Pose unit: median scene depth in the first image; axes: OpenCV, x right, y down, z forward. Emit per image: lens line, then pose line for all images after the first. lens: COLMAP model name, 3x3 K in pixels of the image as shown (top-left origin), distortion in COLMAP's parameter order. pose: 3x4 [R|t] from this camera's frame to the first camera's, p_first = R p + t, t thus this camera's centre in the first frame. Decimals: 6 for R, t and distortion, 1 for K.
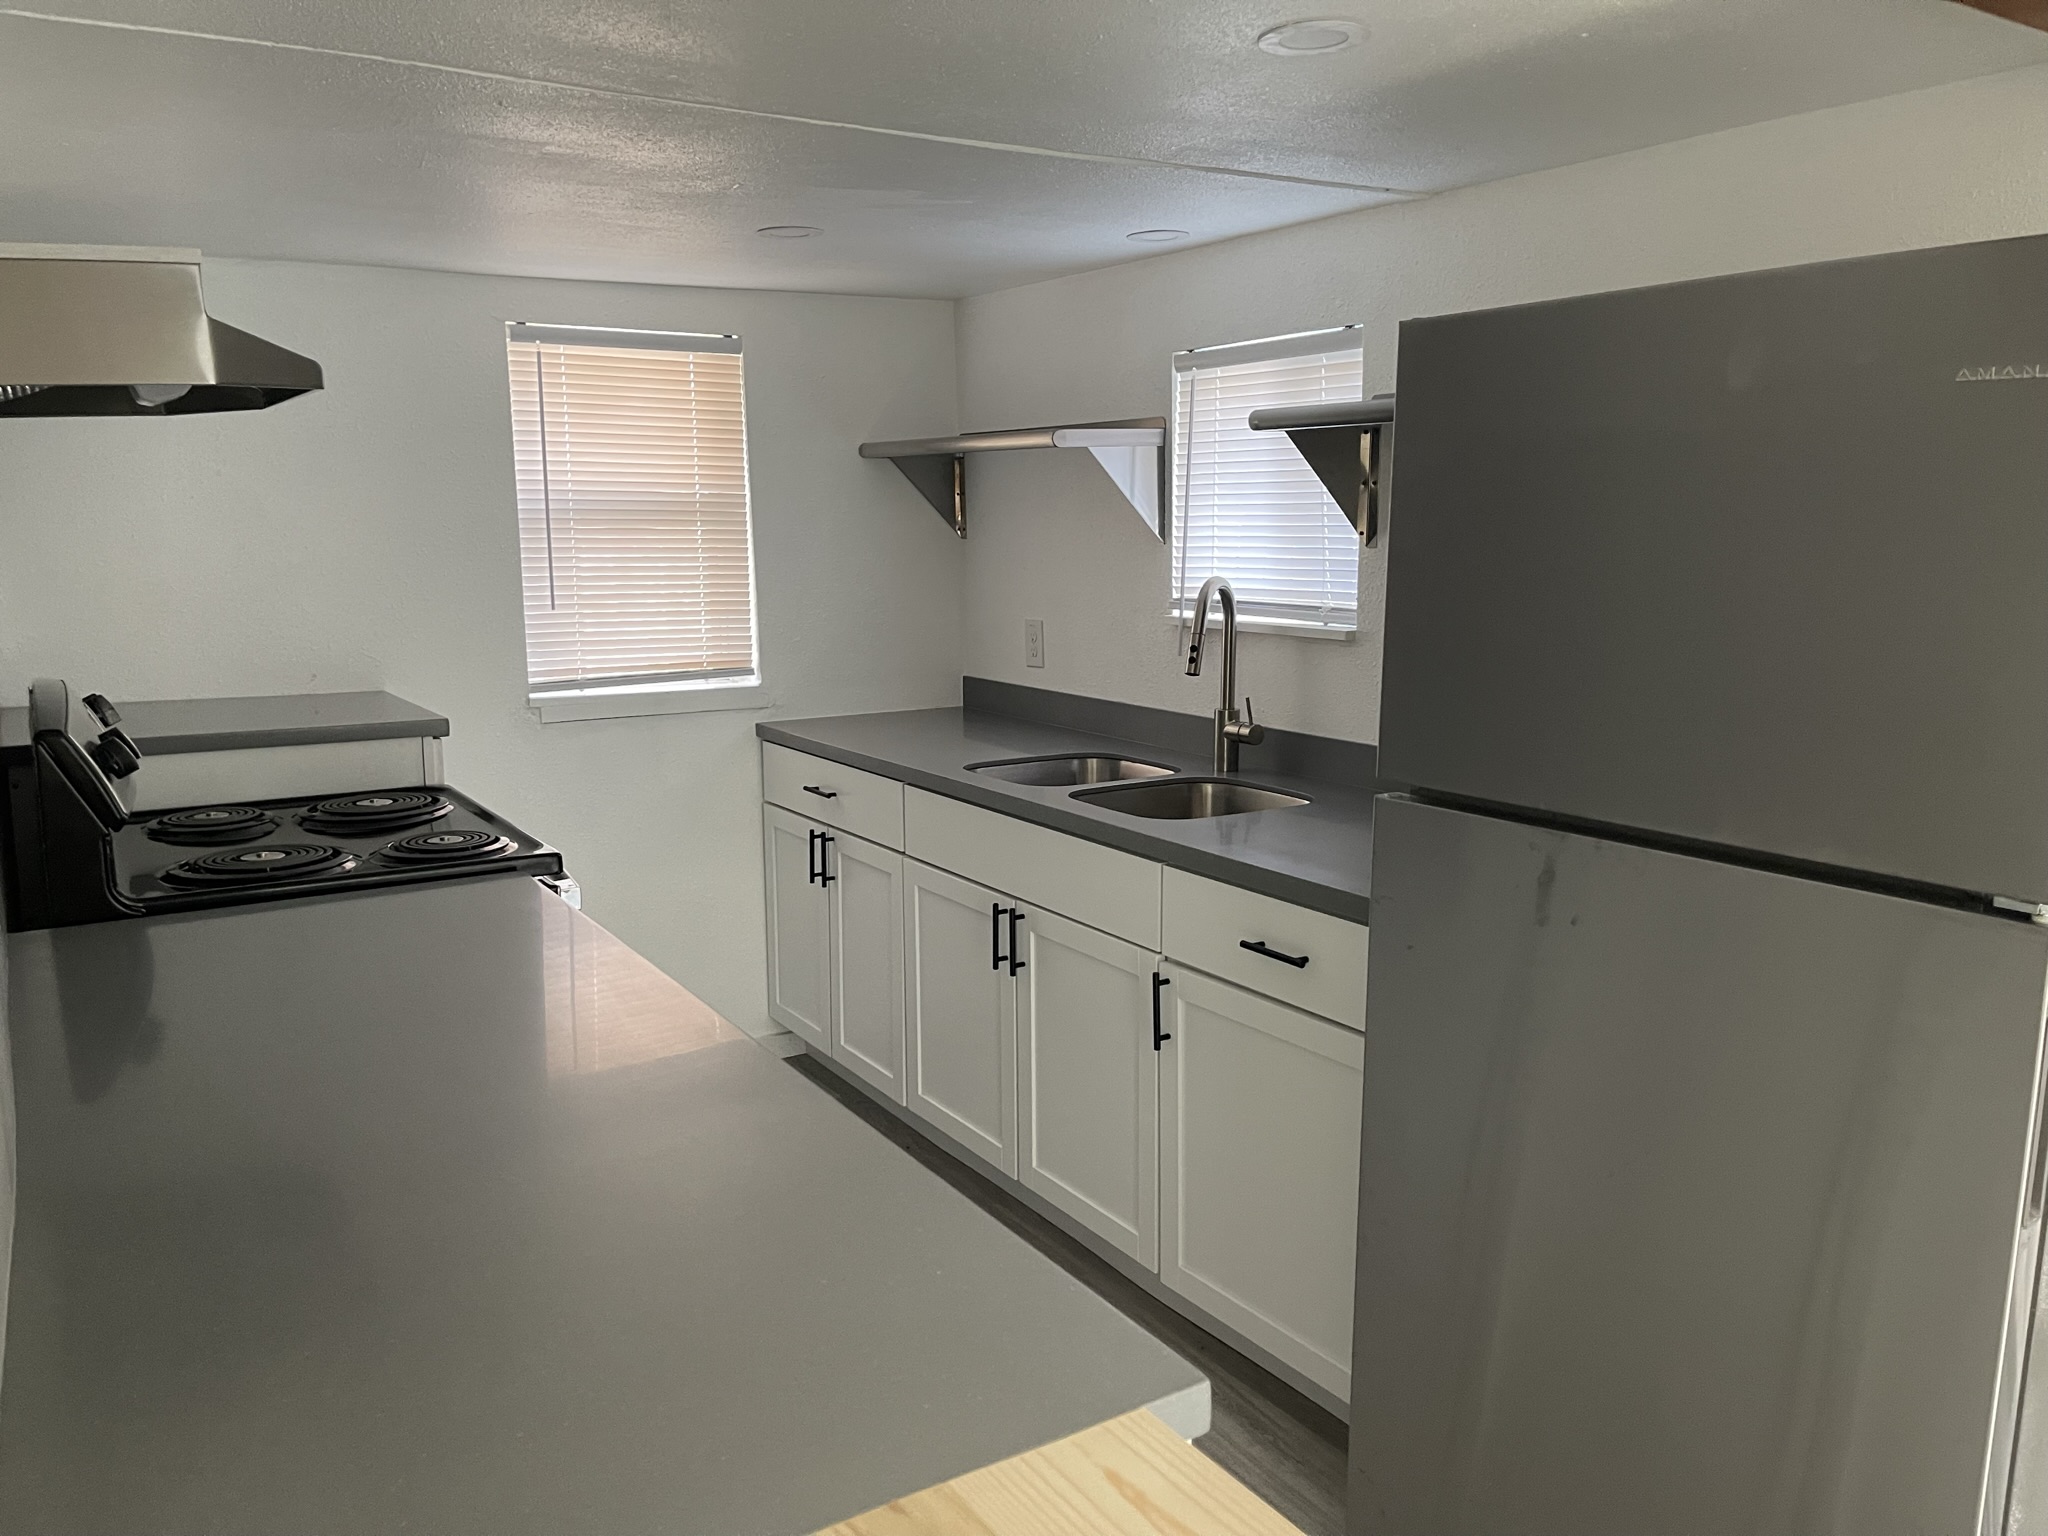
lens RADIAL K [[1547.7, 0, 1025.9], [0, 1547.7, 780.2], [0, 0, 1]] dist [-0.003008, -0.007502]
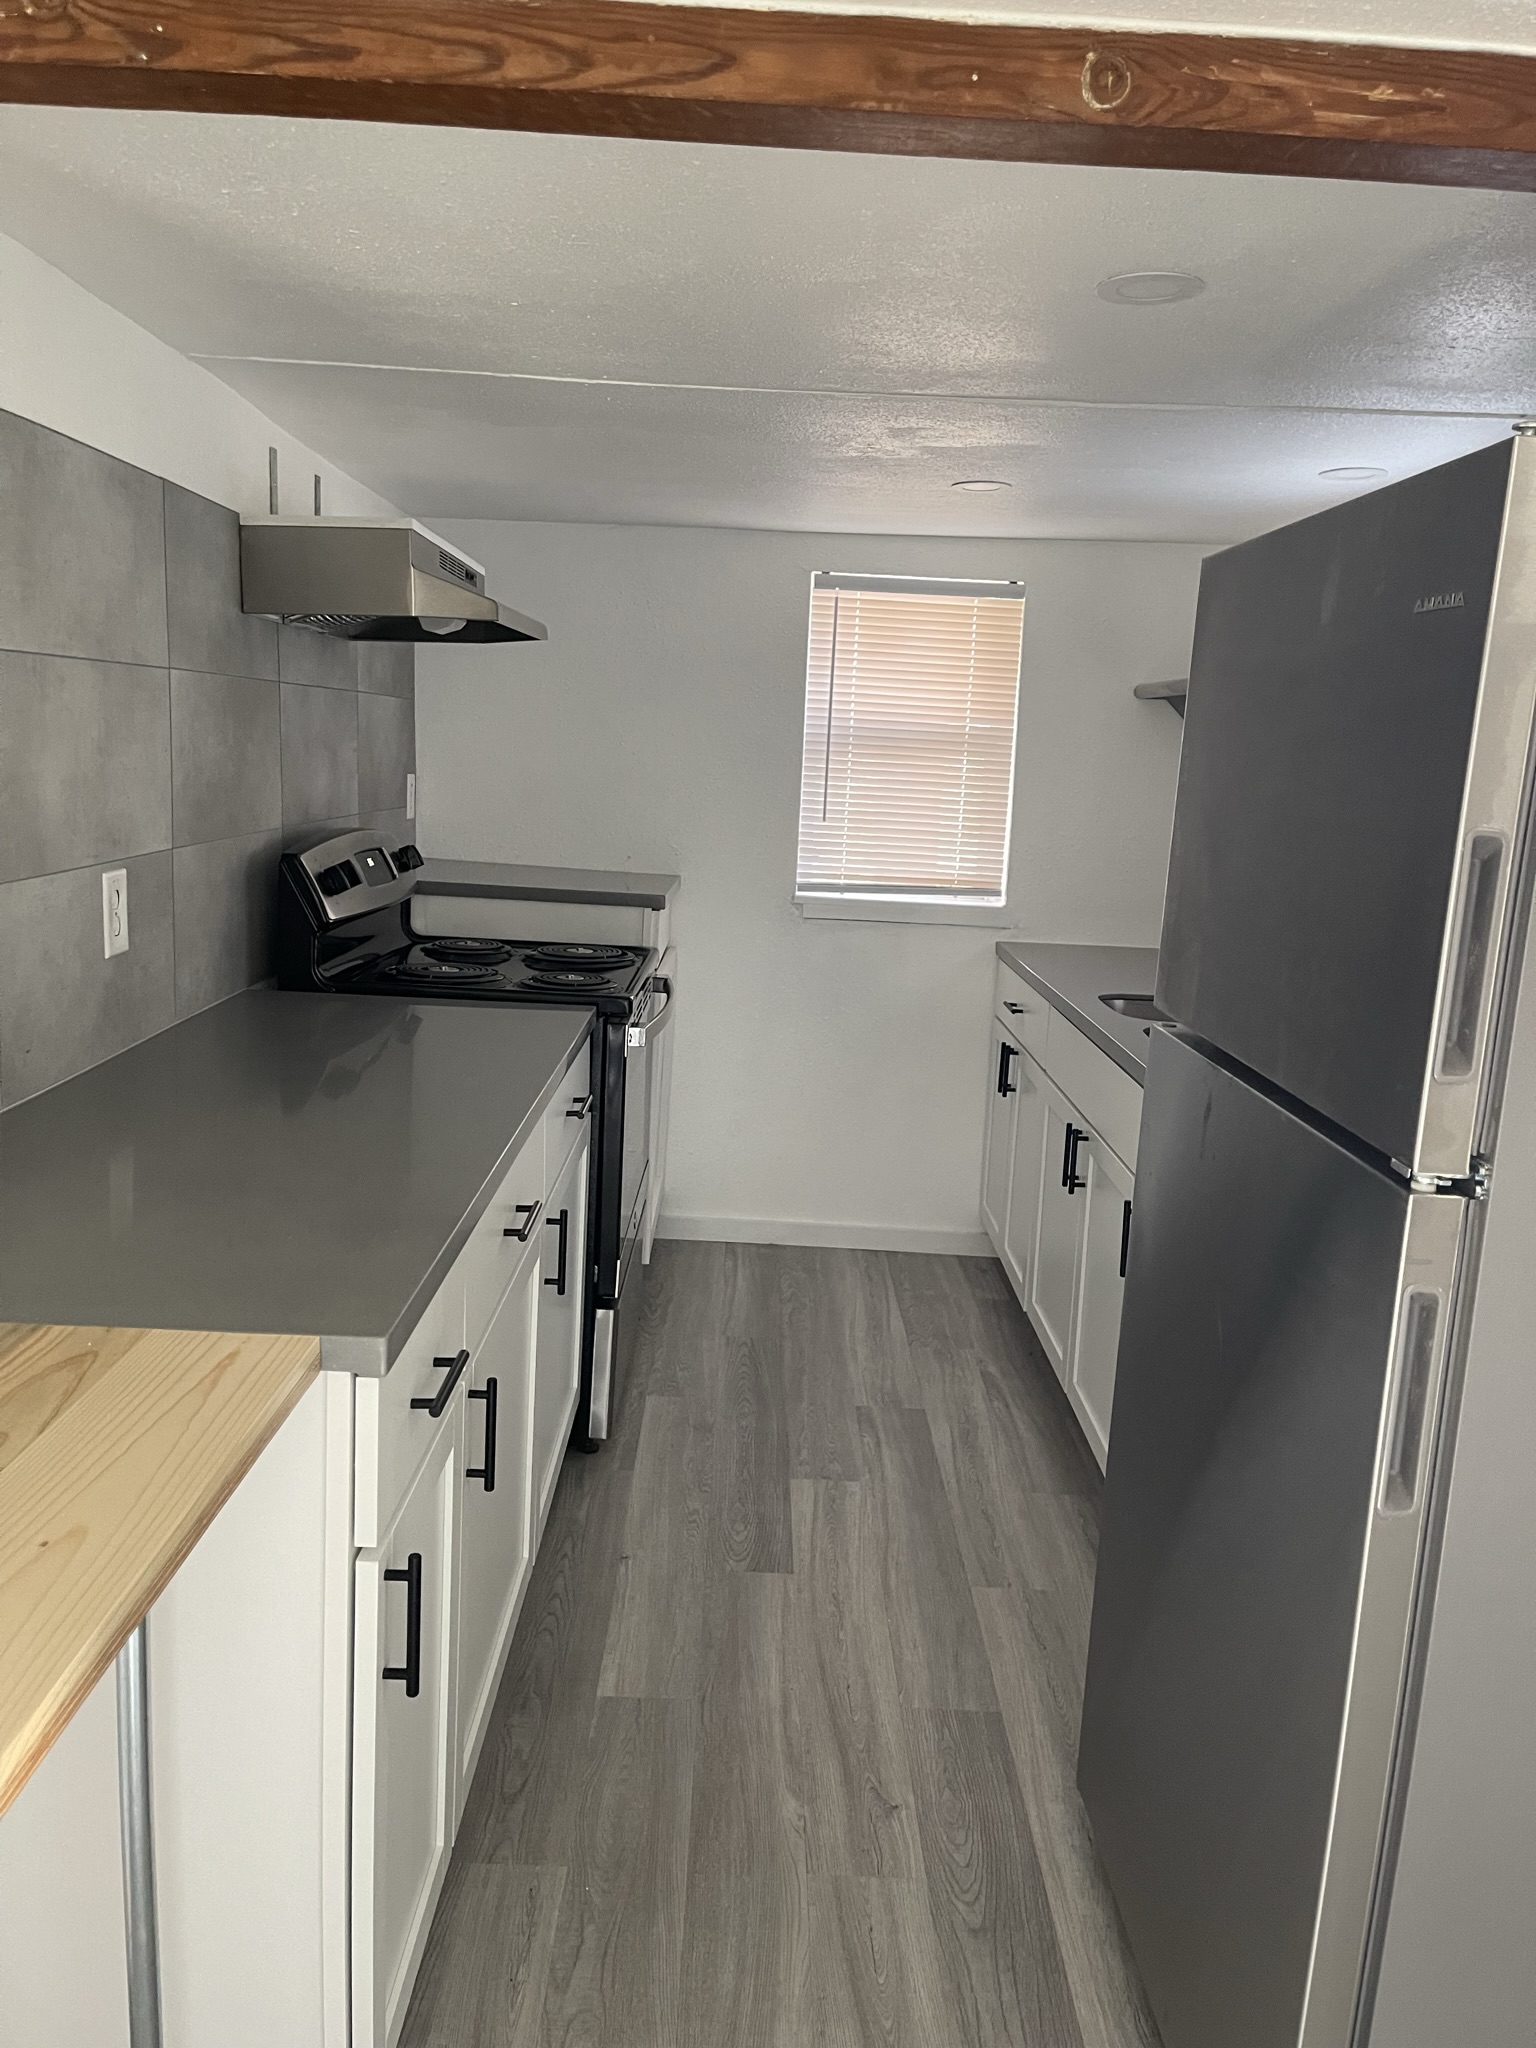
lens RADIAL K [[1547.7, 0, 771.3], [0, 1547.7, 1019.3], [0, 0, 1]] dist [-0.003008, -0.007502]
pose [[0.840960, 0.136531, -0.523590, 0.280848], [-0.141909, 0.989423, 0.030074, 0.006558], [0.522158, 0.049011, 0.851439, 0.006342]]
